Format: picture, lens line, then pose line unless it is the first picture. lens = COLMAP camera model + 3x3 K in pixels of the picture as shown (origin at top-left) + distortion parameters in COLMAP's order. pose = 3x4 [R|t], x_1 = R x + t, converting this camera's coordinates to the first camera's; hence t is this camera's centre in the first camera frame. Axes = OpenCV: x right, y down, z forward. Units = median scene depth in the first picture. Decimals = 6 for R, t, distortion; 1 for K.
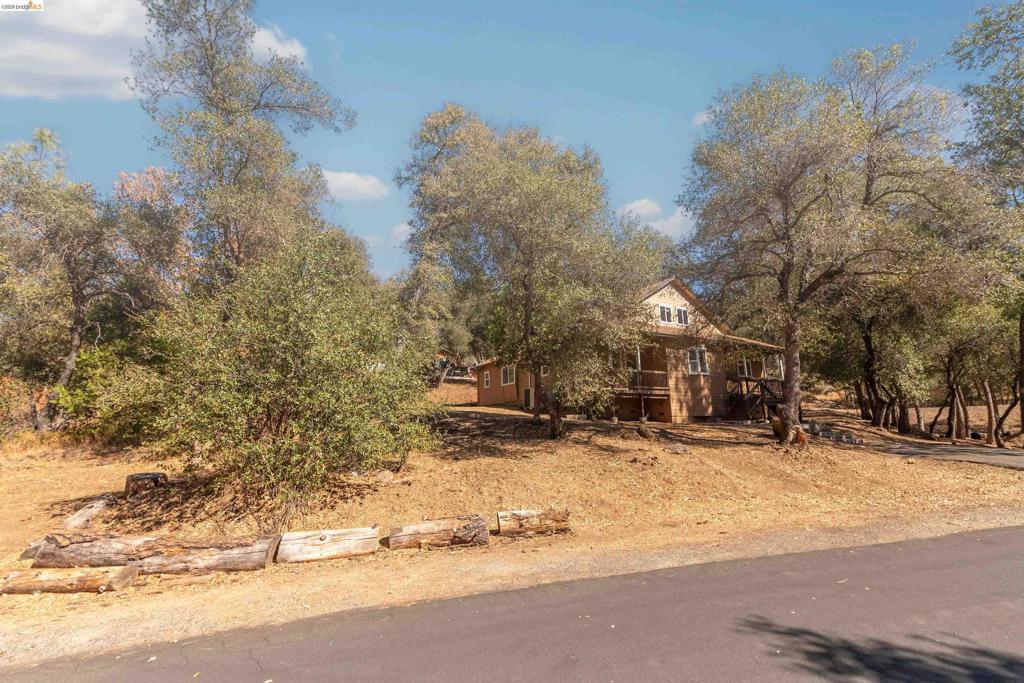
lens RADIAL K [[438.6, 0, 512.0], [0, 438.6, 341.5], [0, 0, 1]] dist [0.028186, -0.014174]
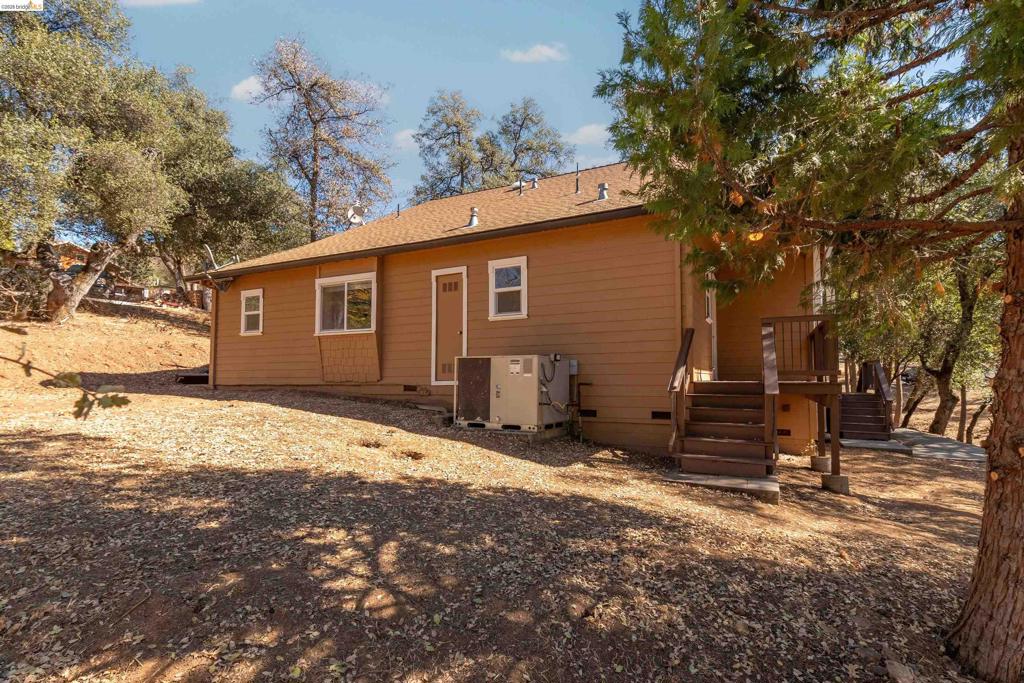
lens RADIAL K [[438.6, 0, 512.0], [0, 438.6, 341.5], [0, 0, 1]] dist [0.028186, -0.014174]
pose [[0.814867, 0.037230, 0.578451, -0.086285], [-0.111125, 0.989459, 0.092860, 0.050705], [-0.568896, -0.139949, 0.810414, 0.559590]]
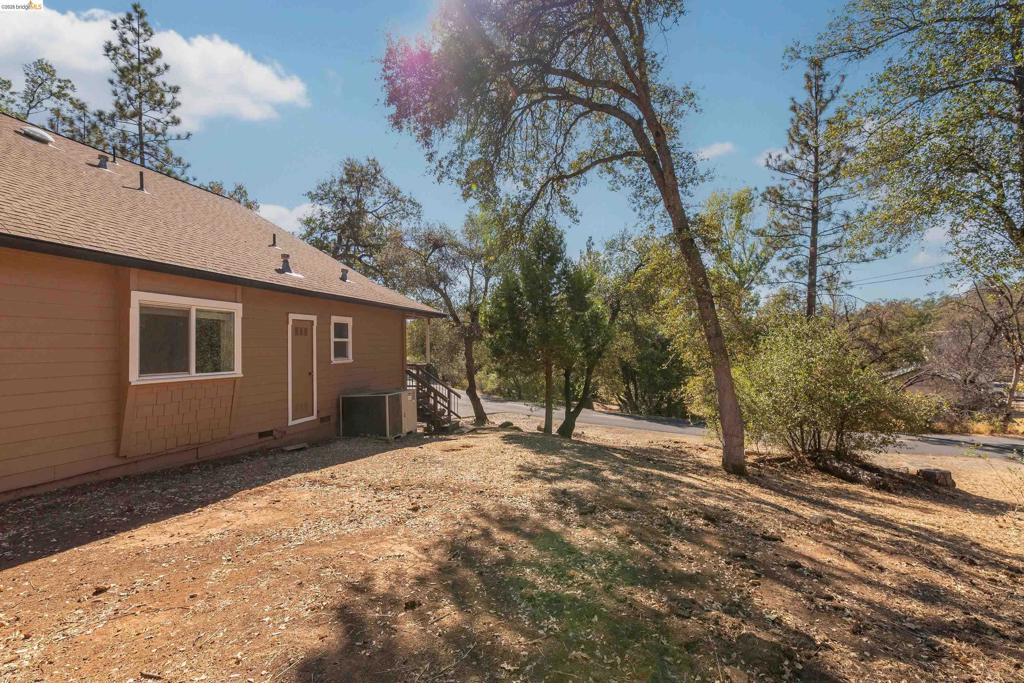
lens RADIAL K [[438.6, 0, 512.0], [0, 438.6, 341.5], [0, 0, 1]] dist [0.028186, -0.014174]
pose [[-0.712463, 0.017332, 0.701495, -0.266103], [-0.129472, 0.979284, -0.155691, 0.080555], [-0.689662, -0.201749, -0.695460, 0.907189]]
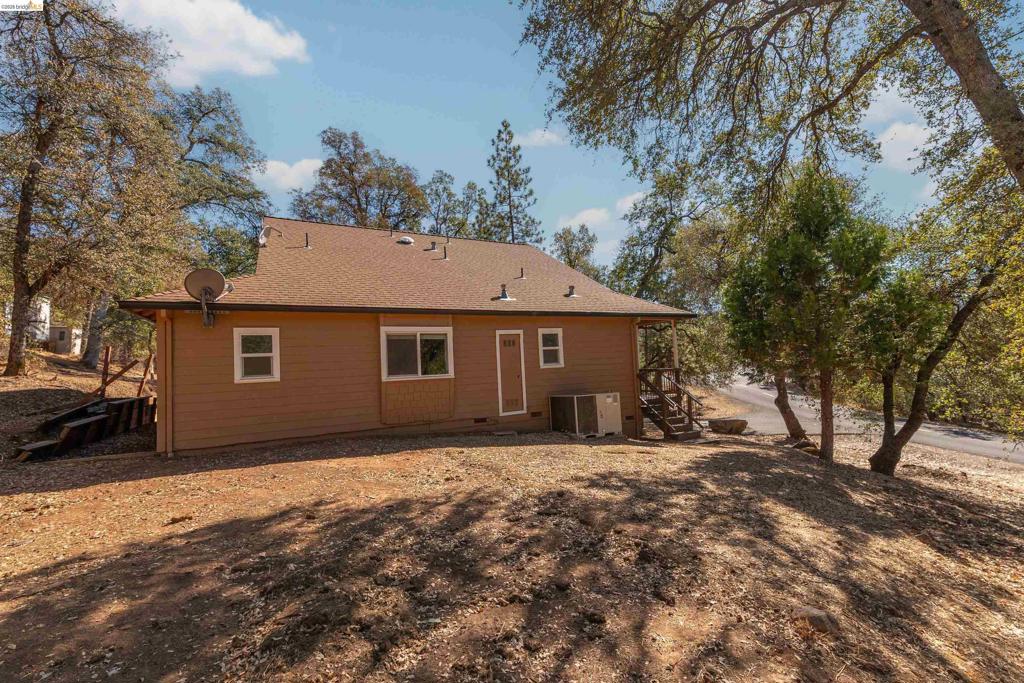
lens RADIAL K [[438.6, 0, 512.0], [0, 438.6, 341.5], [0, 0, 1]] dist [0.028186, -0.014174]
pose [[0.061245, 0.054044, 0.996659, -0.331390], [-0.154418, 0.987024, -0.044032, 0.061374], [-0.986106, -0.151205, 0.068795, 0.774876]]
